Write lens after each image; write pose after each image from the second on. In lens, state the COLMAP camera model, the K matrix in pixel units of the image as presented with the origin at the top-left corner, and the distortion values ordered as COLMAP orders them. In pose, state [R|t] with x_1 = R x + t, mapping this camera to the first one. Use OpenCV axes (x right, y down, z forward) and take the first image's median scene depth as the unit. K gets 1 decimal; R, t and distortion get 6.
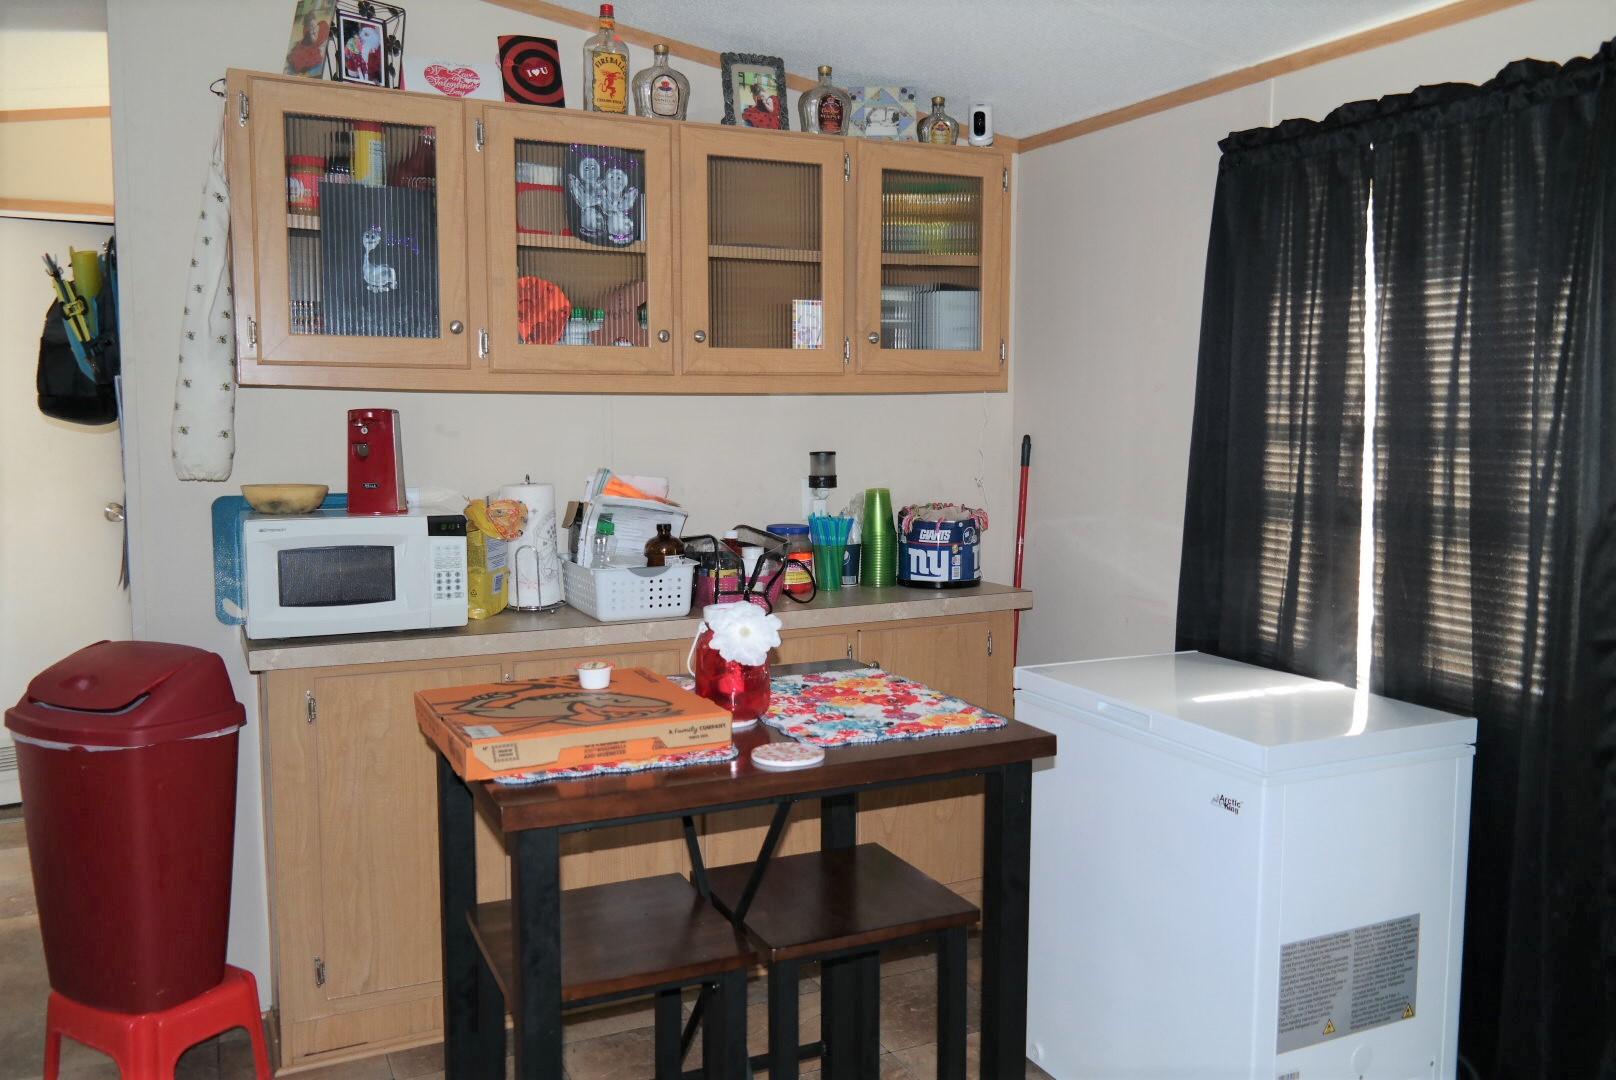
lens RADIAL K [[1289.5, 0, 808.0], [0, 1289.5, 540.0], [0, 0, 1]] dist [-0.005942, -0.001634]
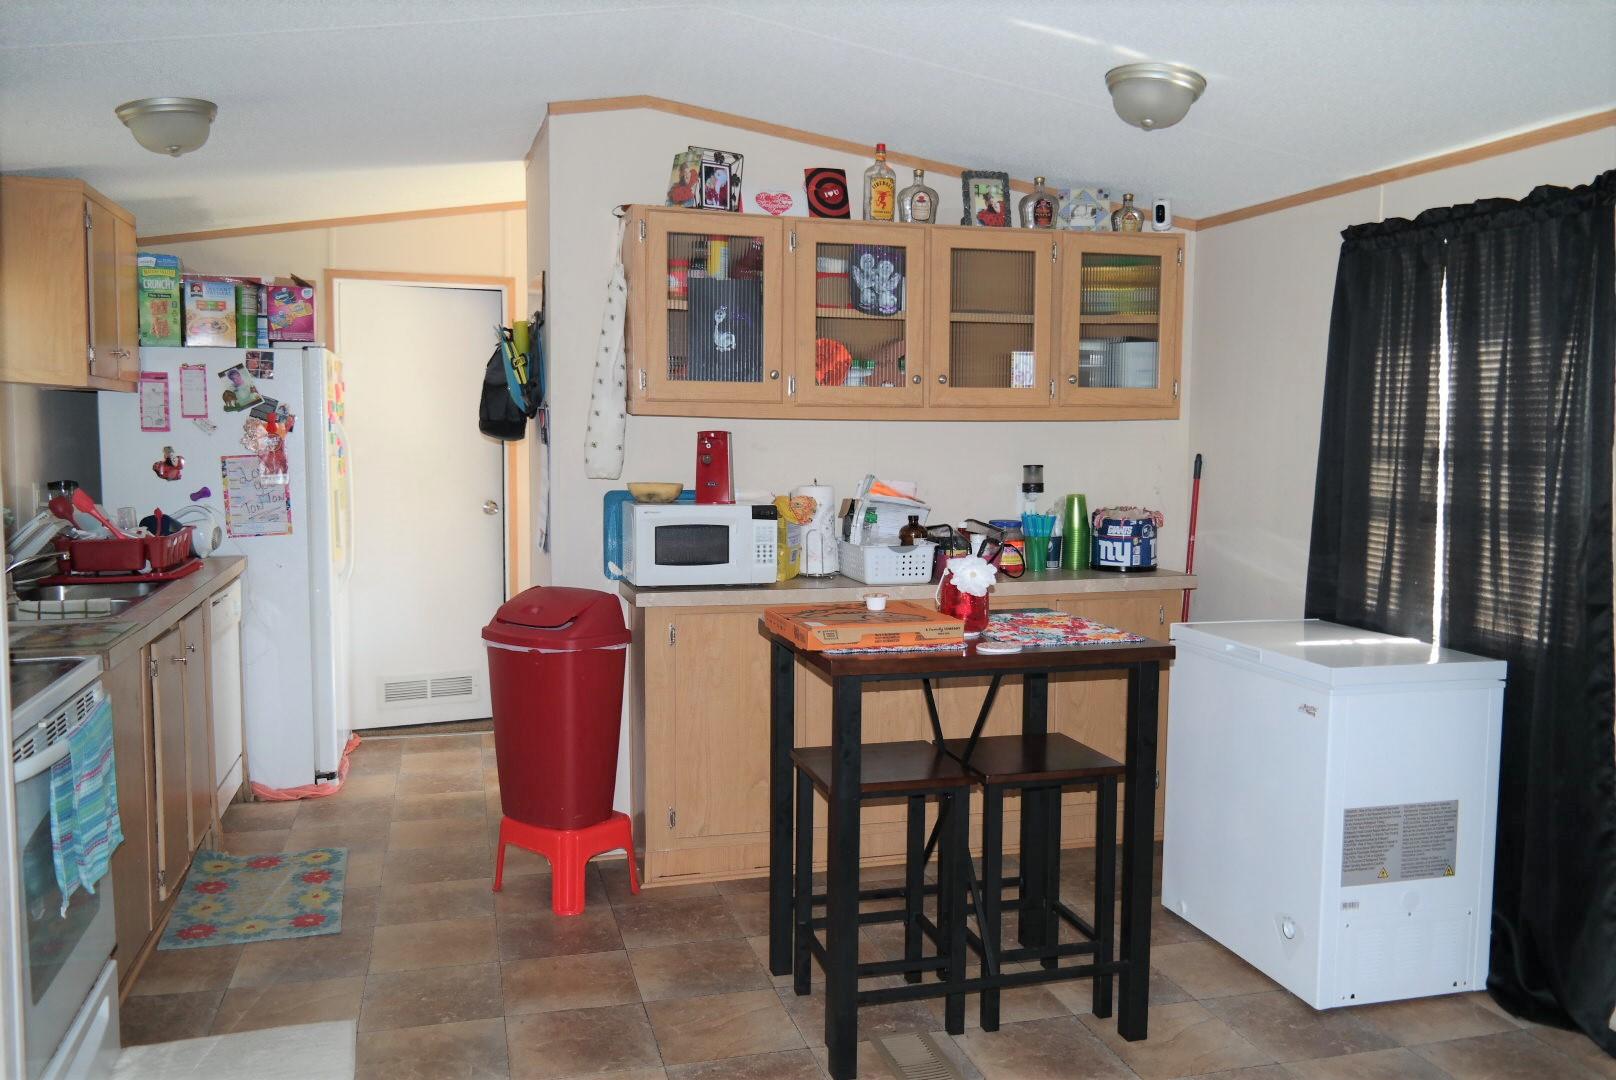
lens RADIAL K [[1289.5, 0, 808.0], [0, 1289.5, 540.0], [0, 0, 1]] dist [-0.005942, -0.001634]
pose [[0.984987, 0.019863, -0.171483, 0.014790], [-0.022410, 0.999665, -0.012934, 0.036513], [0.171169, 0.016583, 0.985102, -0.400503]]
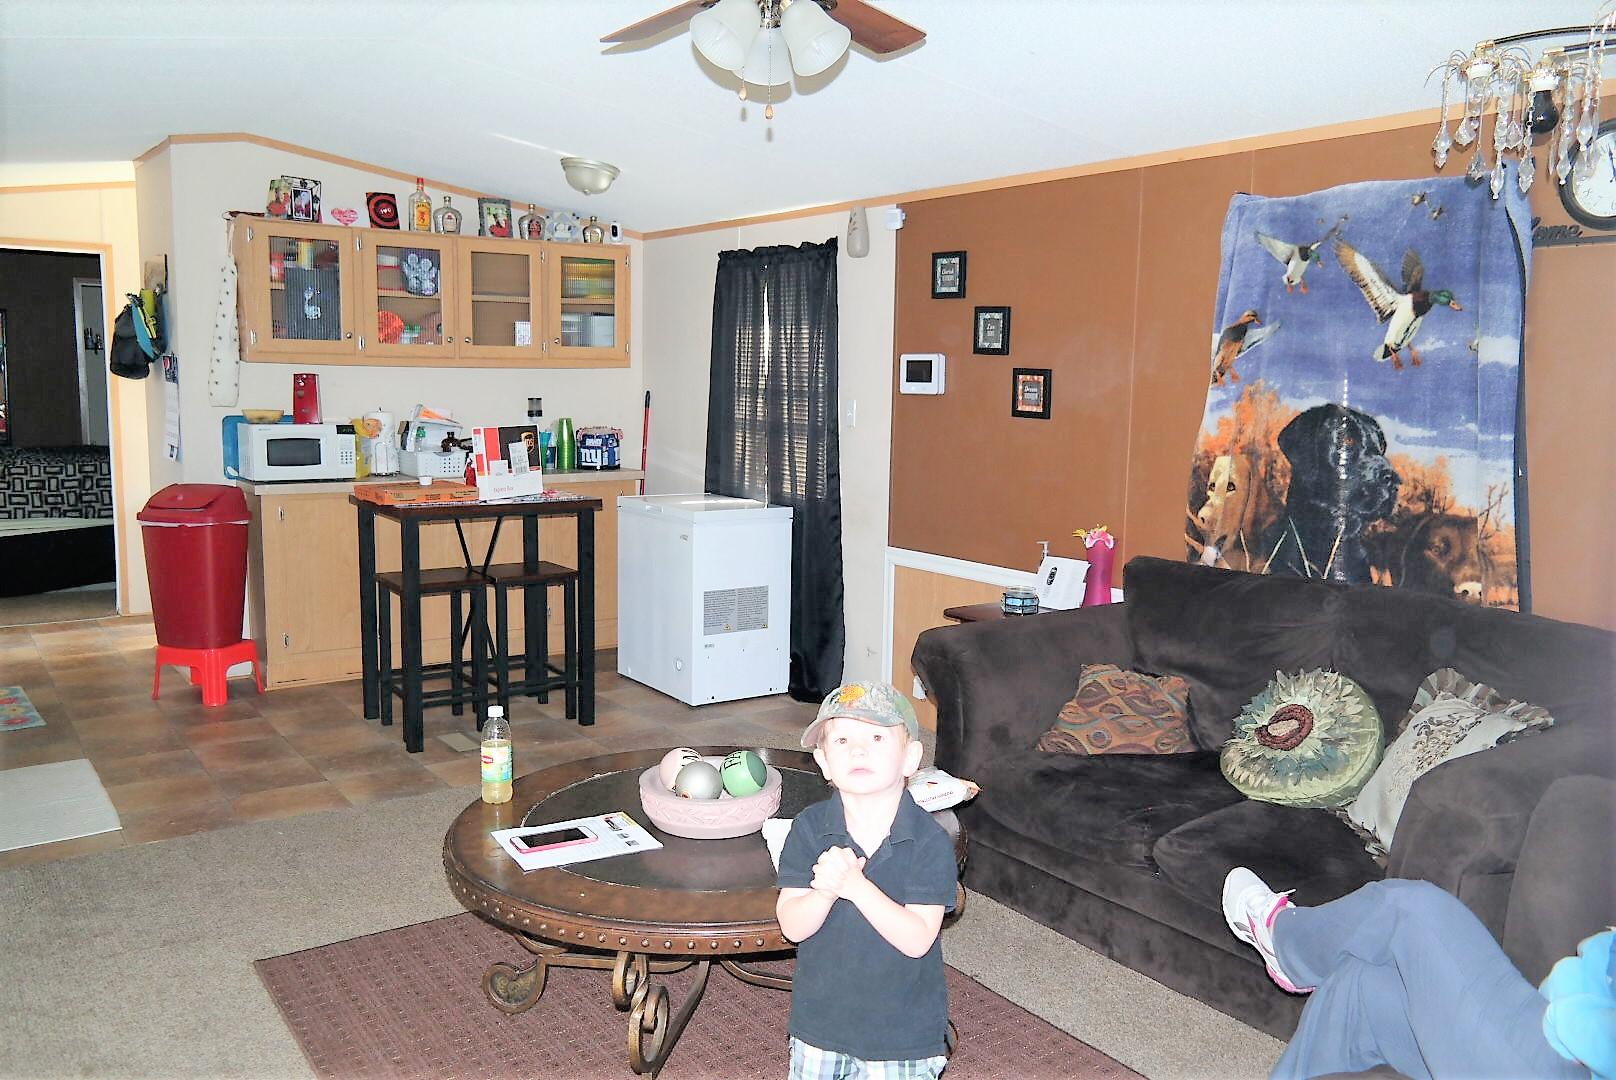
lens RADIAL K [[1289.5, 0, 808.0], [0, 1289.5, 540.0], [0, 0, 1]] dist [-0.005942, -0.001634]
pose [[0.985911, -0.005915, 0.167167, 0.111259], [0.000590, 0.999491, 0.031889, 0.101007], [-0.167270, -0.031341, 0.985413, -1.190504]]
